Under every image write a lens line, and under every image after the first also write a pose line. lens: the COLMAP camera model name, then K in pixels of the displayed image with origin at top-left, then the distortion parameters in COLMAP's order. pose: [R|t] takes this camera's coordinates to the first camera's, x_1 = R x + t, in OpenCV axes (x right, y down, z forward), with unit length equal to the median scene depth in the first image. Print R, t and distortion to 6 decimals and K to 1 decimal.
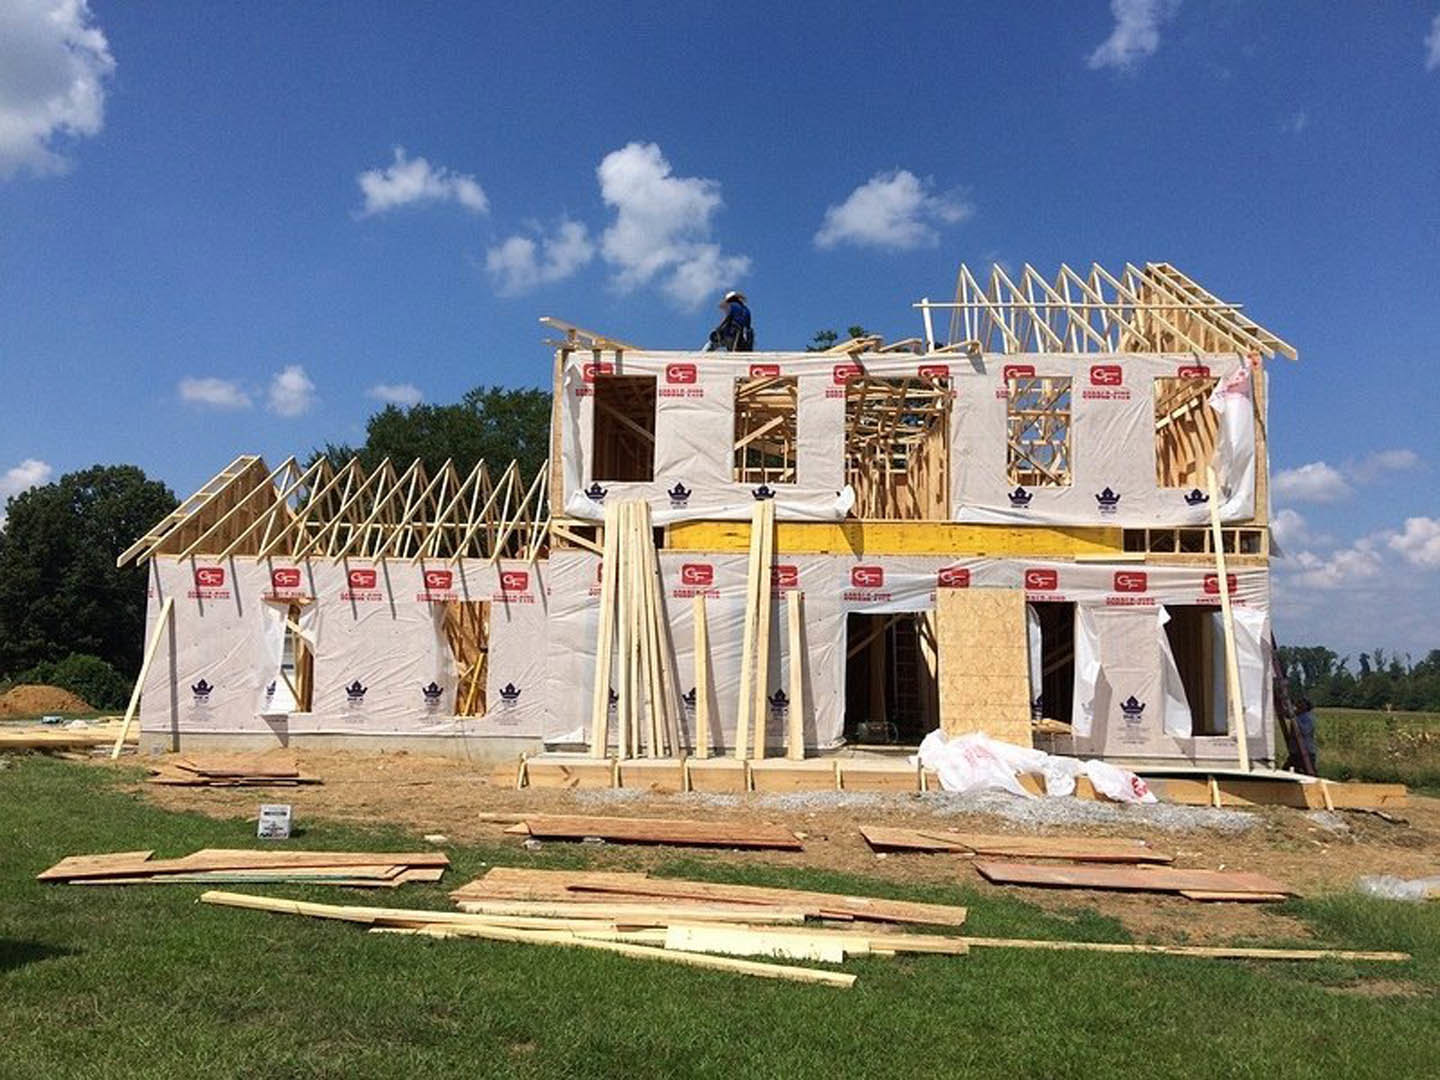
lens RADIAL K [[1223.8, 0, 715.7], [0, 1223.8, 540.4], [0, 0, 1]] dist [0.055427, -0.094852]
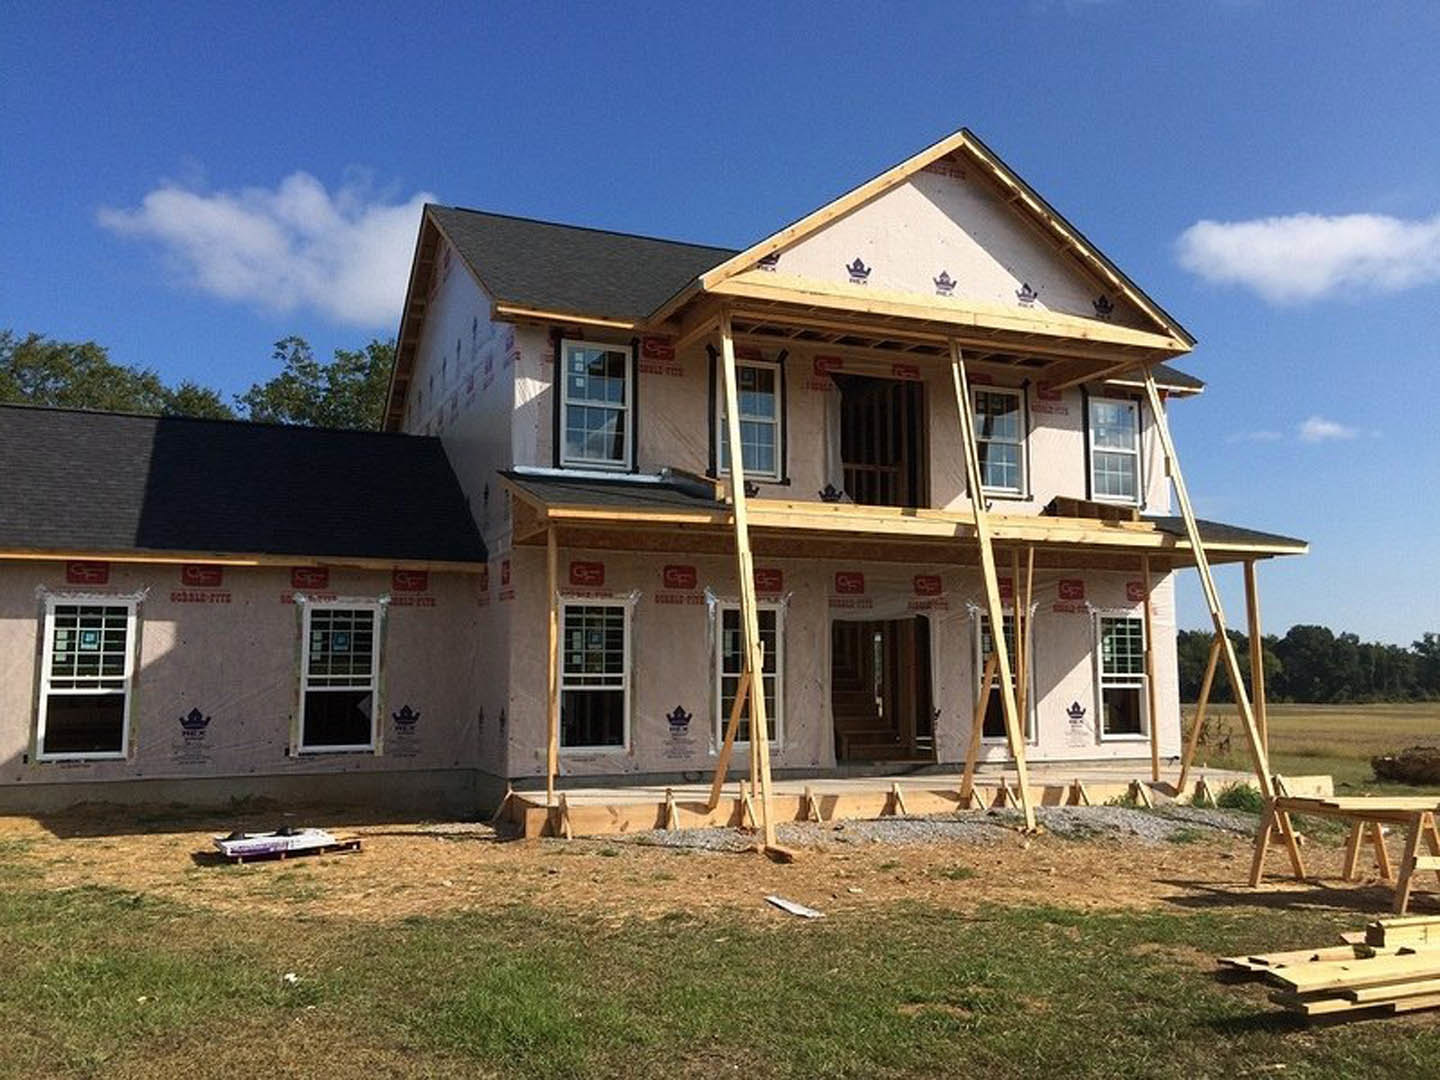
lens RADIAL K [[1223.8, 0, 717.2], [0, 1223.8, 545.5], [0, 0, 1]] dist [0.055427, -0.094852]
pose [[0.893964, 0.031607, 0.447022, -0.386850], [-0.028235, 0.999500, -0.014206, 0.017359], [-0.447248, 0.000078, 0.894410, 0.202429]]
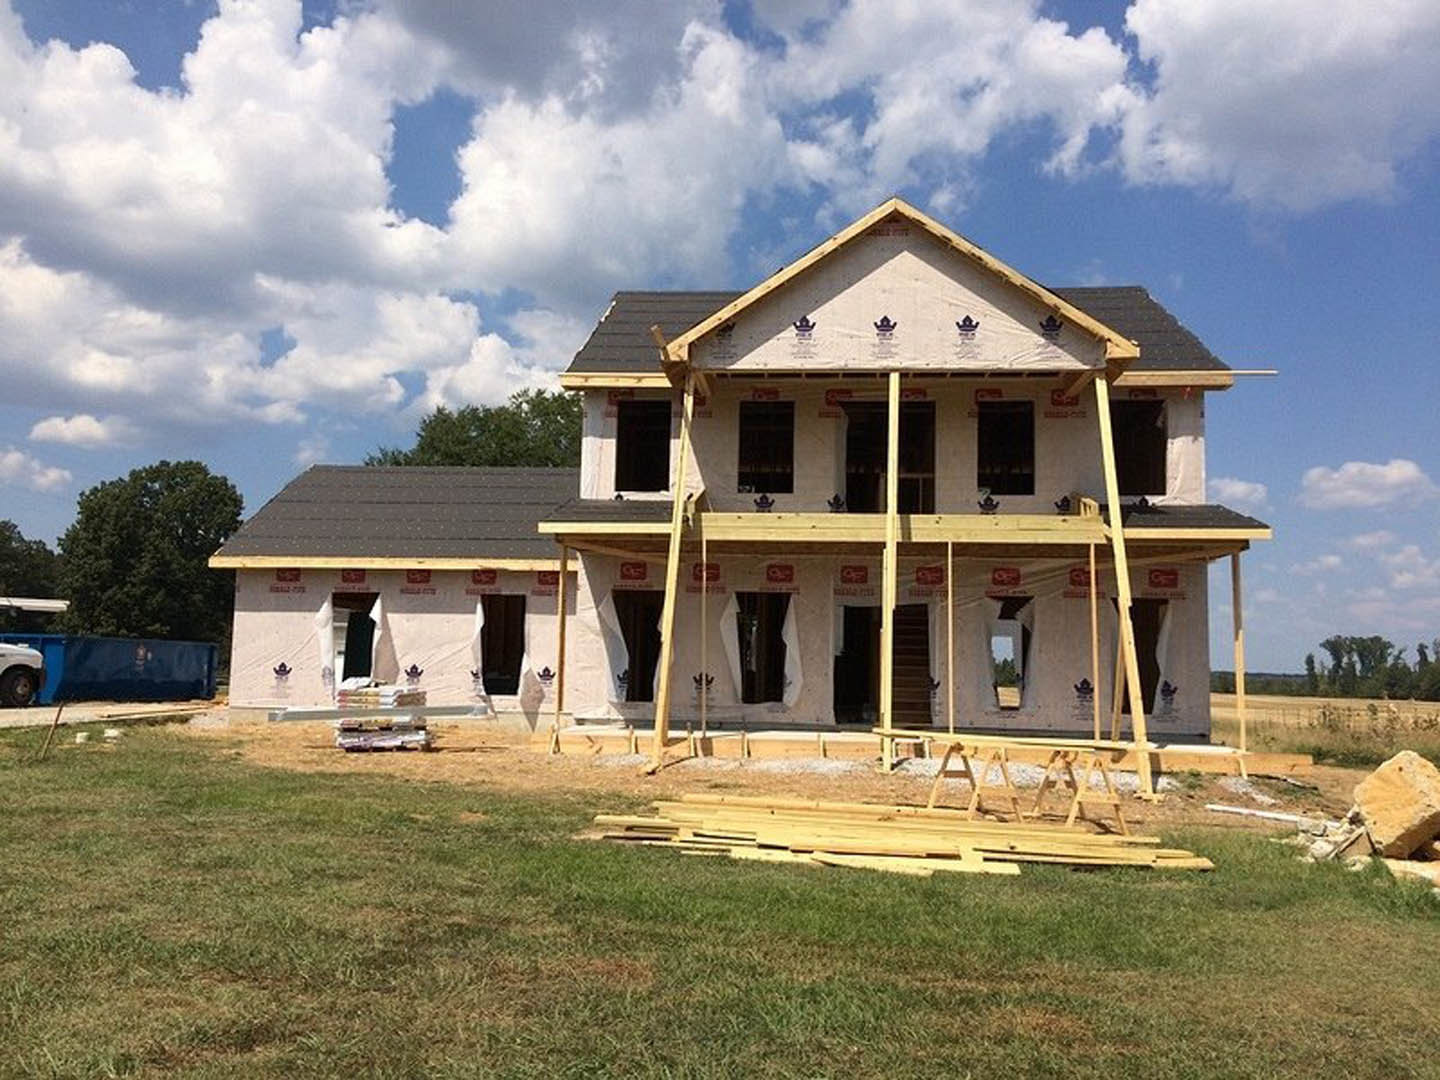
lens RADIAL K [[1223.8, 0, 719.6], [0, 1223.8, 553.0], [0, 0, 1]] dist [0.055427, -0.094852]
pose [[0.999344, -0.000382, -0.036226, 0.039067], [0.001081, 0.999813, 0.019288, -0.012588], [0.036212, -0.019315, 0.999157, -0.149113]]
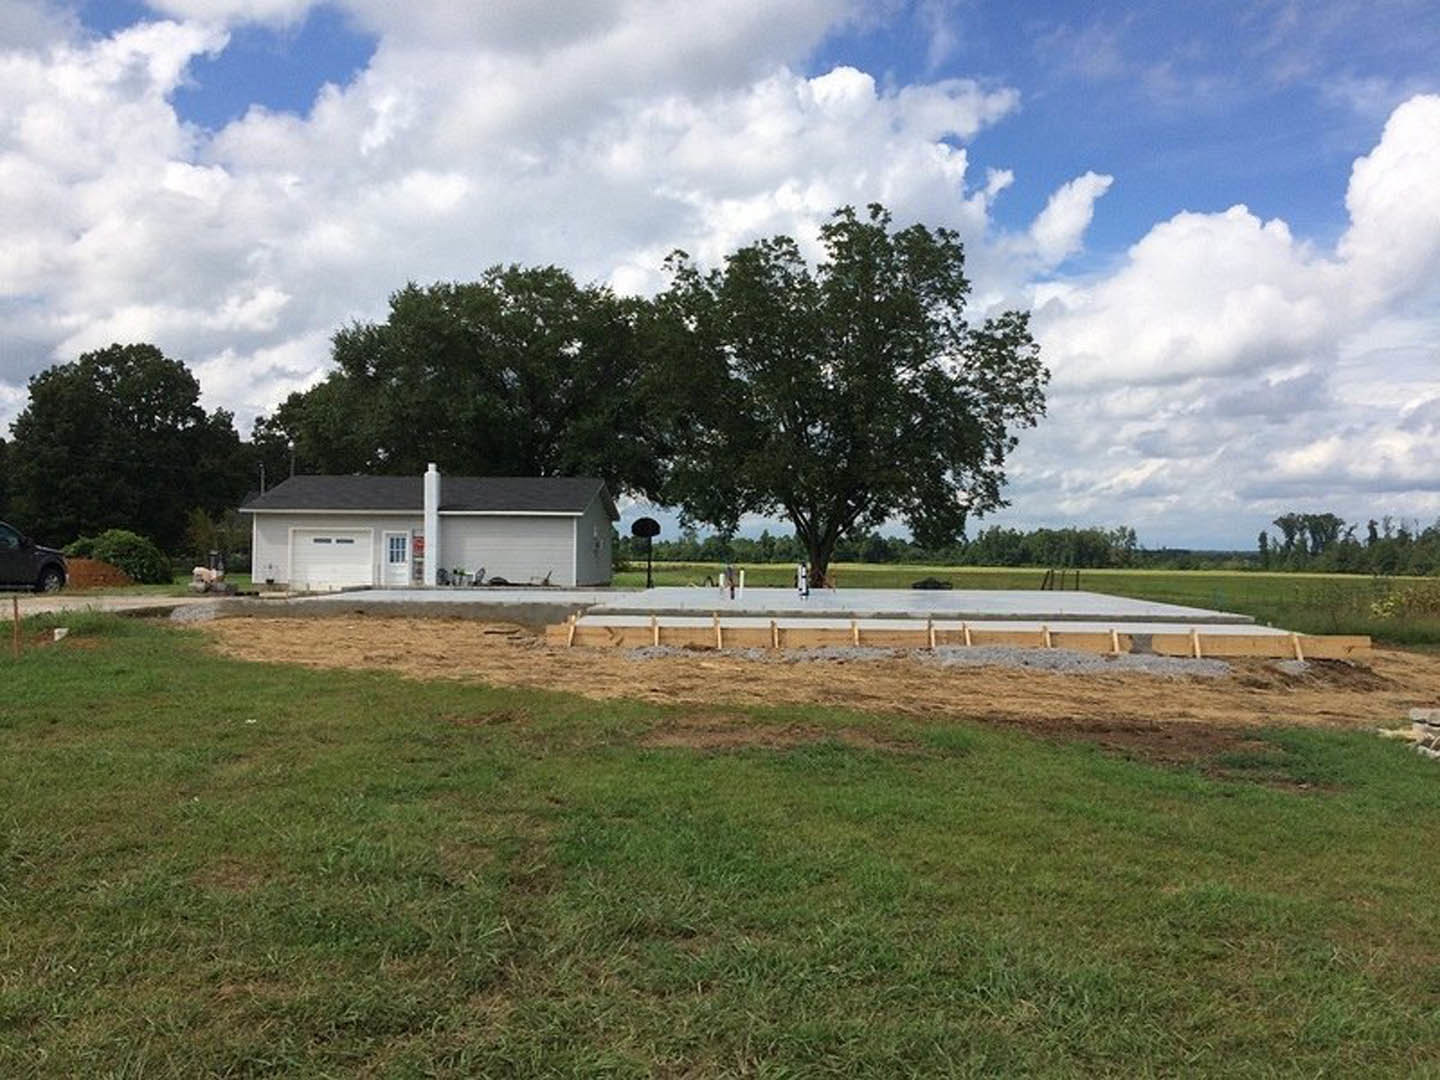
lens RADIAL K [[1223.8, 0, 719.6], [0, 1223.8, 528.2], [0, 0, 1]] dist [0.055427, -0.094852]
pose [[0.999959, -0.007521, -0.004949, -0.016637], [0.007952, 0.995553, 0.093867, -0.007118], [0.004221, -0.093903, 0.995572, -0.085861]]
